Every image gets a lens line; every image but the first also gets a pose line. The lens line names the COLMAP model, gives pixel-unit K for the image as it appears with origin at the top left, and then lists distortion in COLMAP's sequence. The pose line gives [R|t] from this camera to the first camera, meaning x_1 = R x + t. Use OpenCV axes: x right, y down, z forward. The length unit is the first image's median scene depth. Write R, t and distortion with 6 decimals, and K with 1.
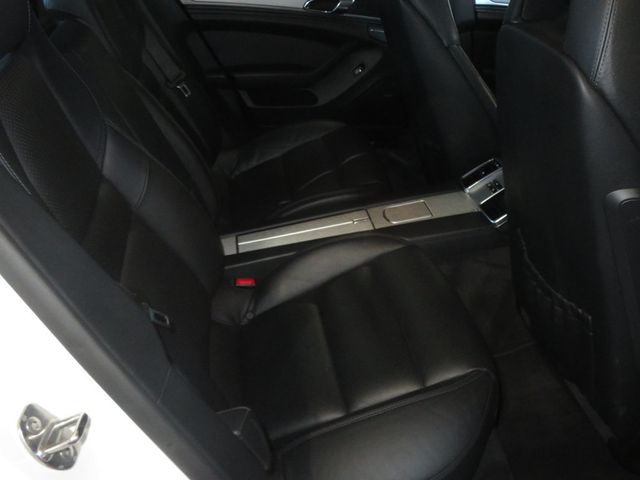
lens RADIAL K [[579.1, 0, 319.4], [0, 579.1, 238.5], [0, 0, 1]] dist [0.016866, -0.006789]
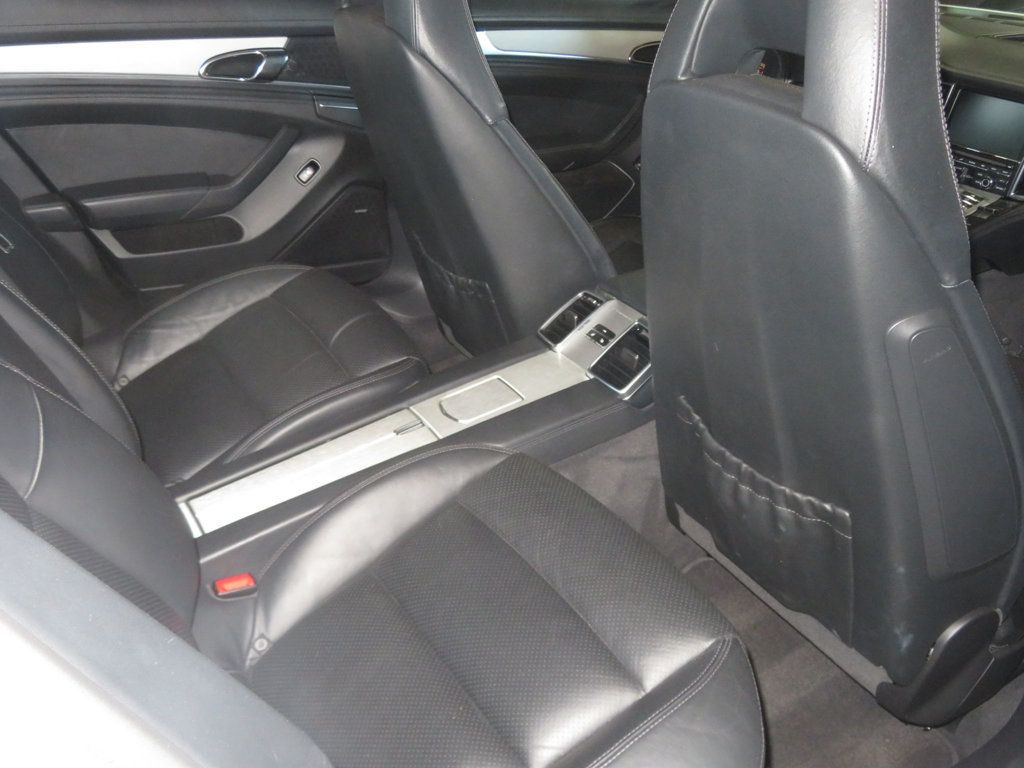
lens RADIAL K [[926.6, 0, 507.2], [0, 926.6, 382.2], [0, 0, 1]] dist [0.016866, -0.006789]
pose [[0.920548, -0.170591, 0.351410, -0.156463], [0.187044, 0.982264, -0.013139, -0.046122], [-0.342936, 0.077824, 0.936129, 0.095911]]
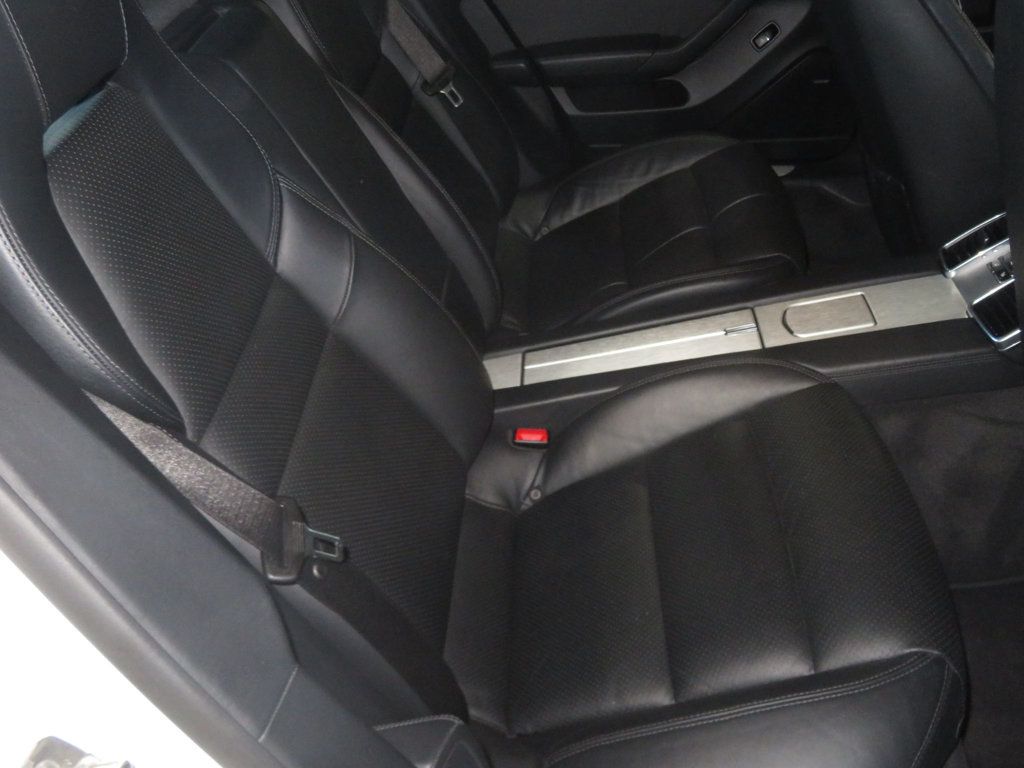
lens RADIAL K [[926.6, 0, 519.1], [0, 926.6, 381.0], [0, 0, 1]] dist [0.016866, -0.006789]
pose [[0.972868, 0.025868, -0.229910, 0.071989], [-0.004470, 0.995646, 0.093108, -0.064950], [0.231318, -0.089554, 0.968748, 0.082642]]
